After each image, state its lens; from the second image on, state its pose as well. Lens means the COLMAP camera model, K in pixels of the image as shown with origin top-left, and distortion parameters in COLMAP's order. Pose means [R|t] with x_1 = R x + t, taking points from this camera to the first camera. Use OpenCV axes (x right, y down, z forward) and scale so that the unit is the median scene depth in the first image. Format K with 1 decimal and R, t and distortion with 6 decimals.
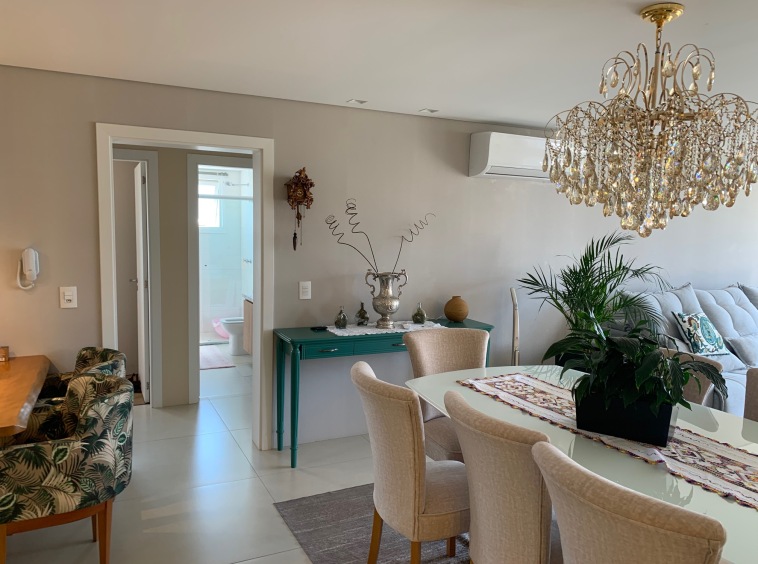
lens RADIAL K [[582.2, 0, 378.5], [0, 582.2, 283.5], [0, 0, 1]] dist [0.043935, -0.066483]
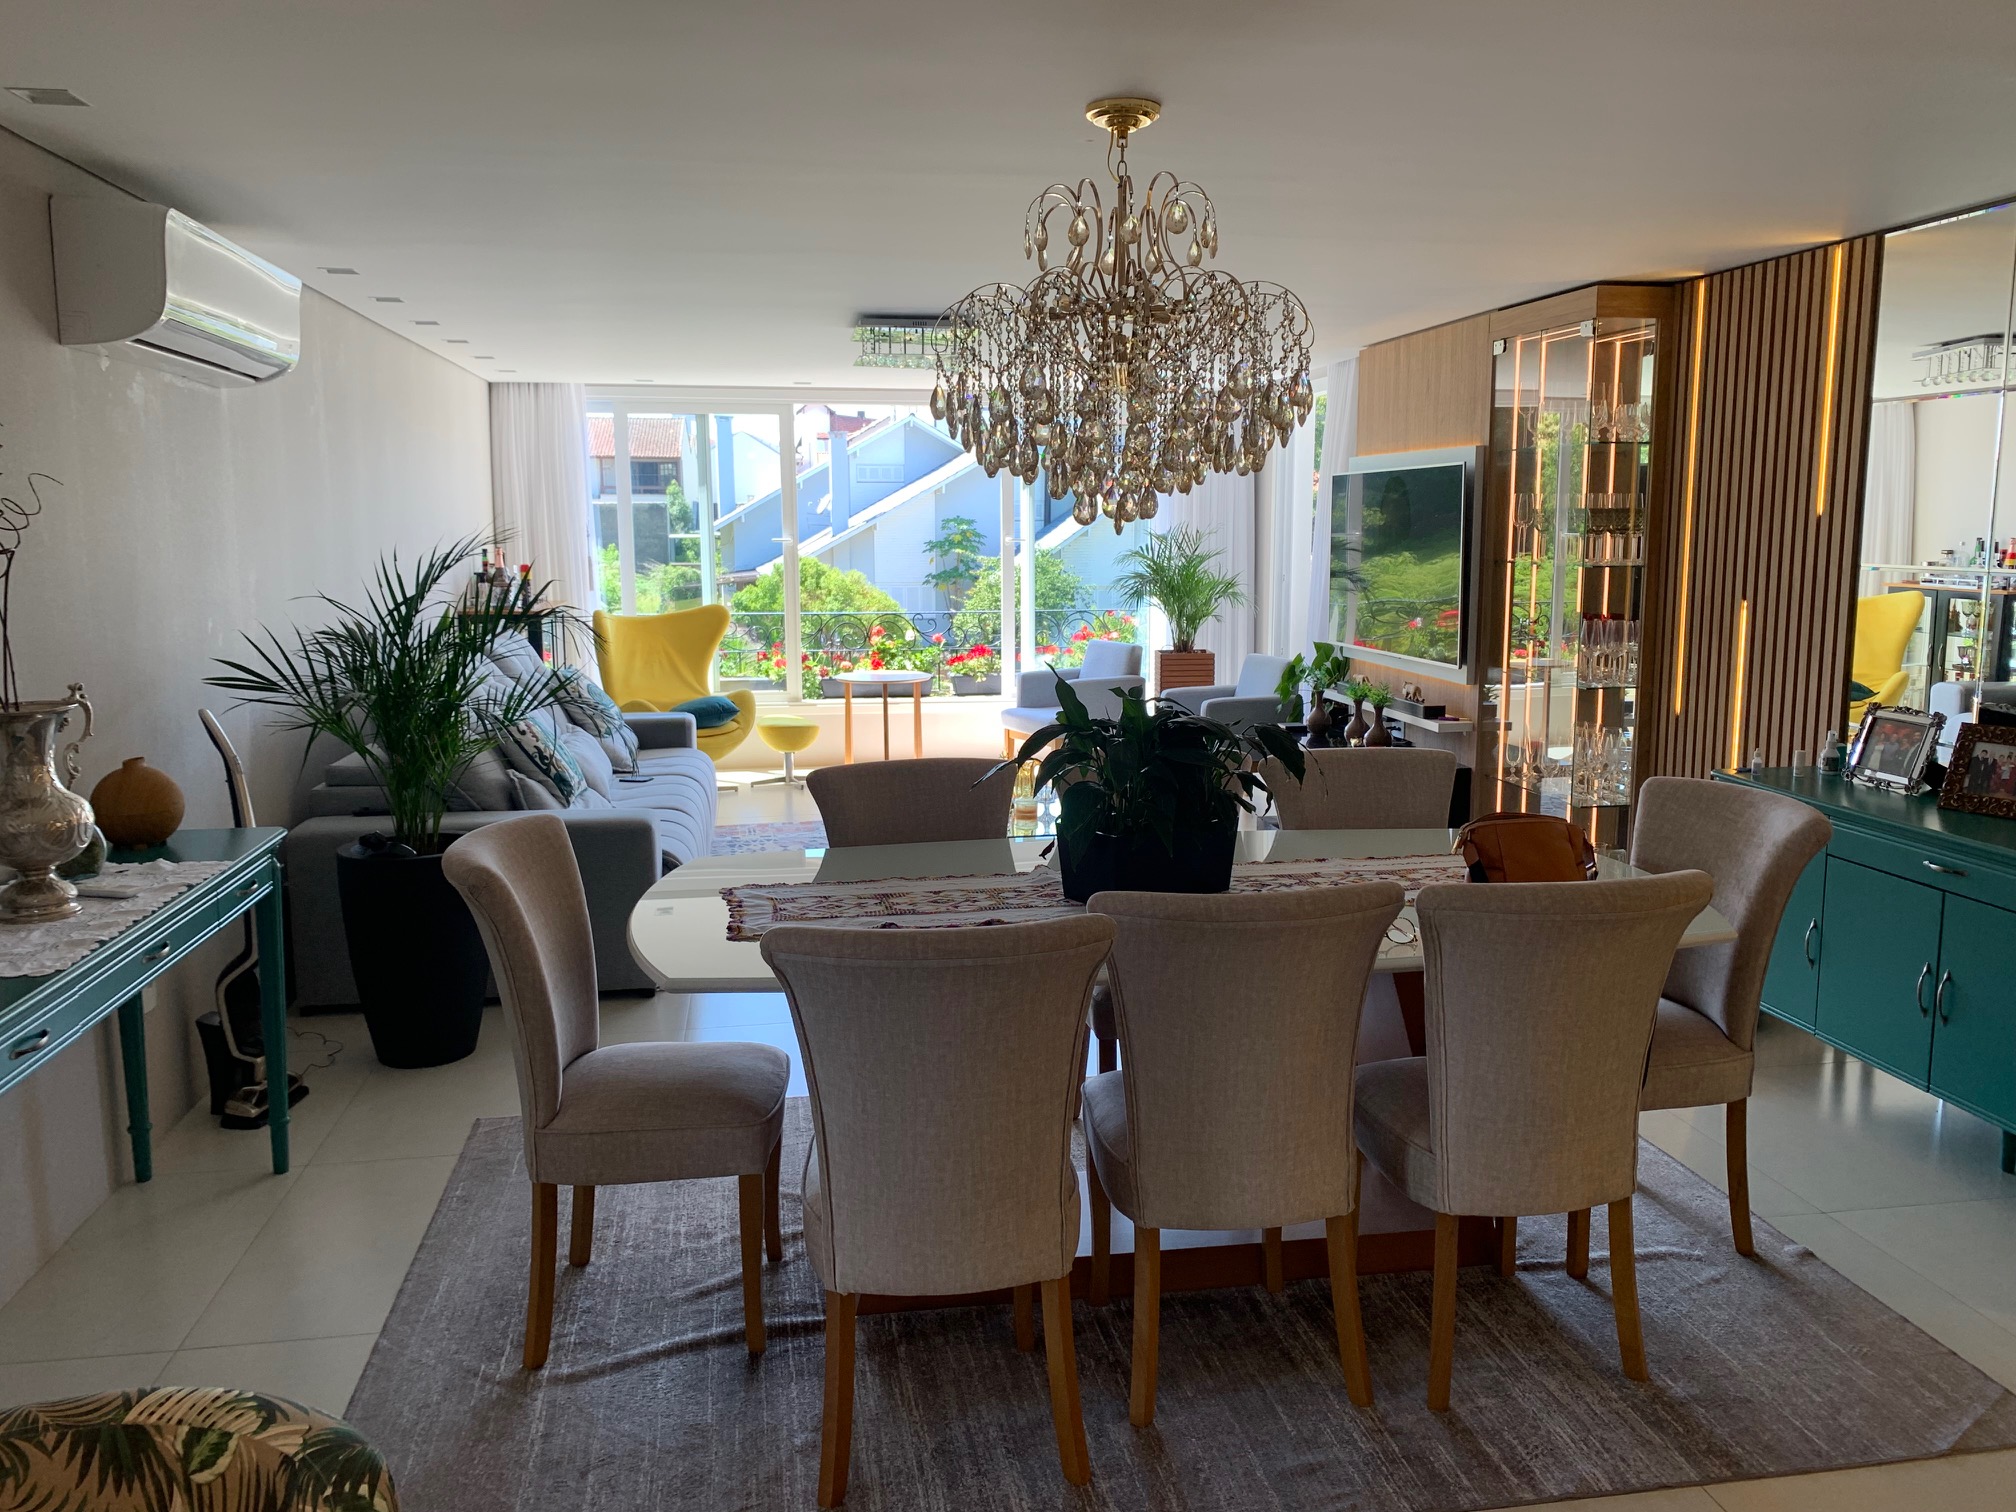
lens RADIAL K [[1548.4, 0, 1014.5], [0, 1548.4, 736.6], [0, 0, 1]] dist [0.043935, -0.066483]
pose [[0.289683, -0.153603, 0.944717, -0.510433], [0.101941, 0.986375, 0.129118, -0.047995], [-0.951679, 0.058902, 0.301394, 0.372455]]
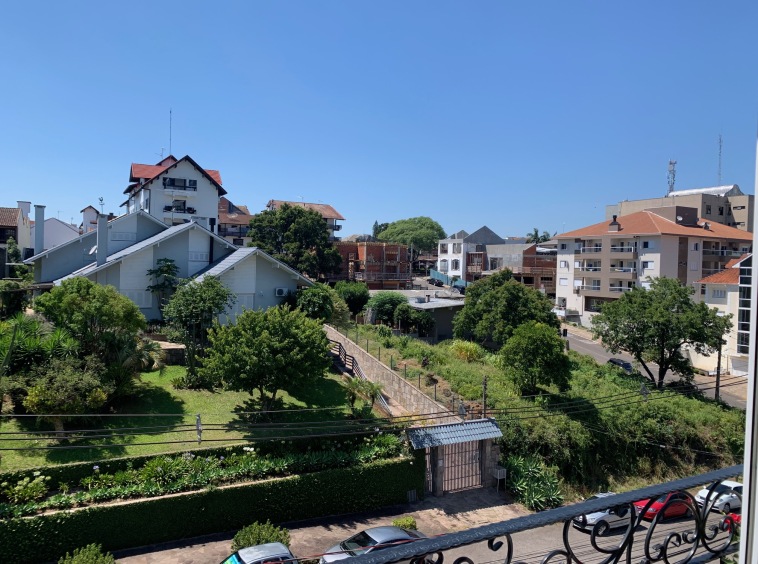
lens RADIAL K [[582.2, 0, 379.8], [0, 582.2, 273.7], [0, 0, 1]] dist [0.043935, -0.066483]
pose [[-0.042071, -0.034811, 0.998508, 1.493717], [0.069457, 0.996873, 0.037680, -0.097018], [-0.996697, 0.070938, -0.039522, 1.276130]]
